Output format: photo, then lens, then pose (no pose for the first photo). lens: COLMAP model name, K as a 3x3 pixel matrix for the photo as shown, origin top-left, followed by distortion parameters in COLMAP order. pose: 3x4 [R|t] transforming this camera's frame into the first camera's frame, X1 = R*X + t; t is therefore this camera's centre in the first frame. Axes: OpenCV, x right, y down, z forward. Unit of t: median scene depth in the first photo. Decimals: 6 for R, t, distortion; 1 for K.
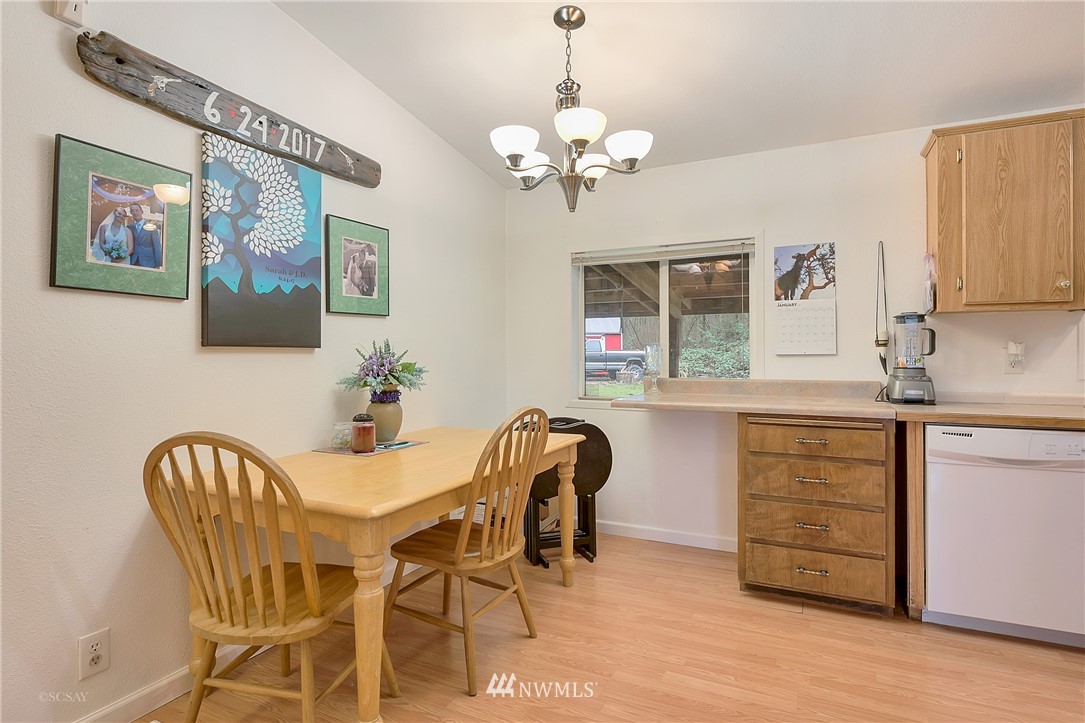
lens RADIAL K [[573.1, 0, 542.0], [0, 573.1, 352.2], [0, 0, 1]] dist [0.001606, -0.000692]
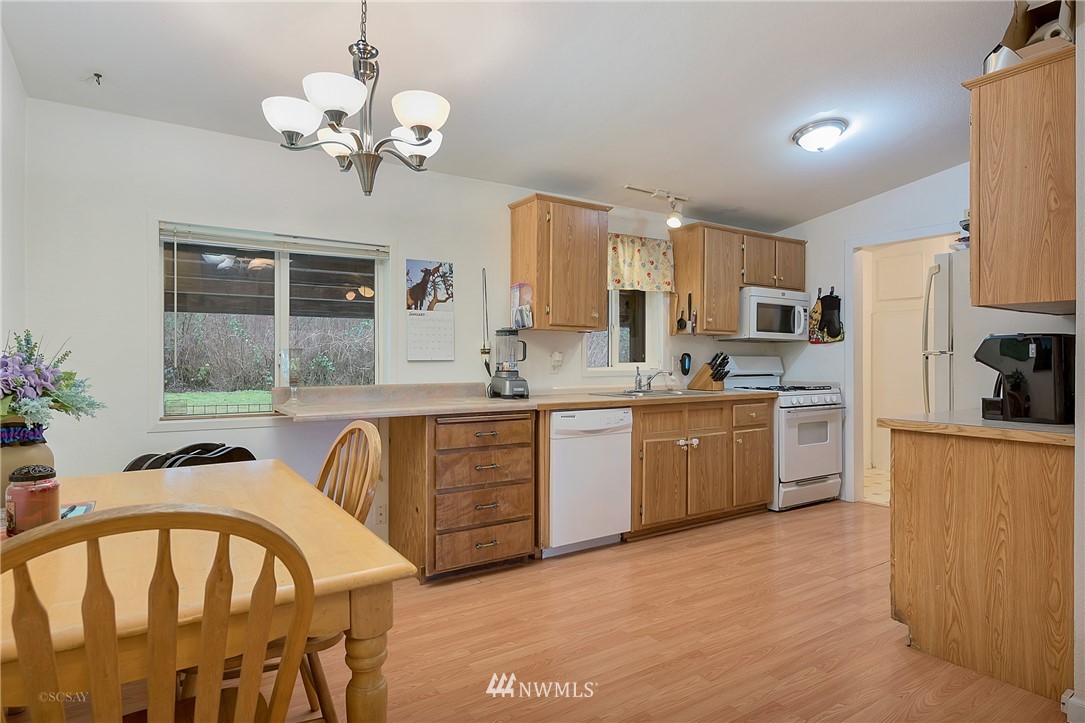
lens RADIAL K [[609.0, 0, 543.8], [0, 609.0, 362.3], [0, 0, 1]] dist [0.007425, 0.001842]
pose [[0.502593, 0.000124, 0.864523, -0.536747], [-0.002784, 0.999995, 0.001476, 0.006092], [-0.864519, -0.003149, 0.502590, 0.263431]]
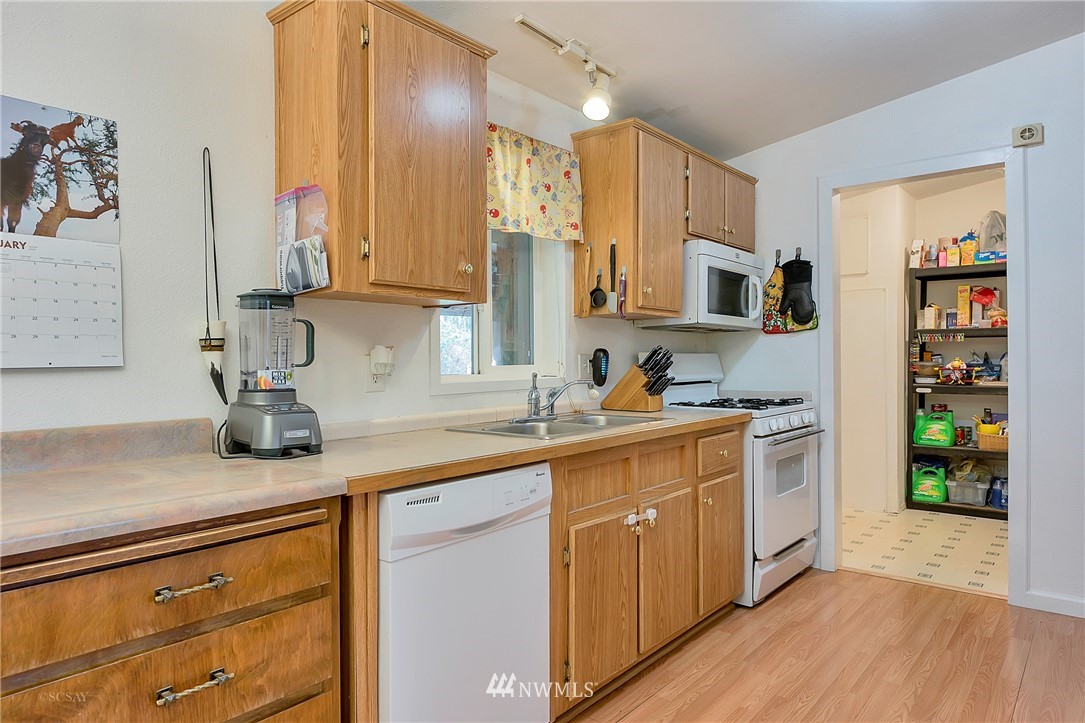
lens RADIAL K [[675.6, 0, 537.2], [0, 675.6, 362.8], [0, 0, 1]] dist [0.003640, -0.001070]
pose [[0.233952, -0.005301, 0.972234, 0.073685], [0.005832, 0.999975, 0.004049, 0.000145], [-0.972231, 0.004723, 0.233977, 0.643047]]
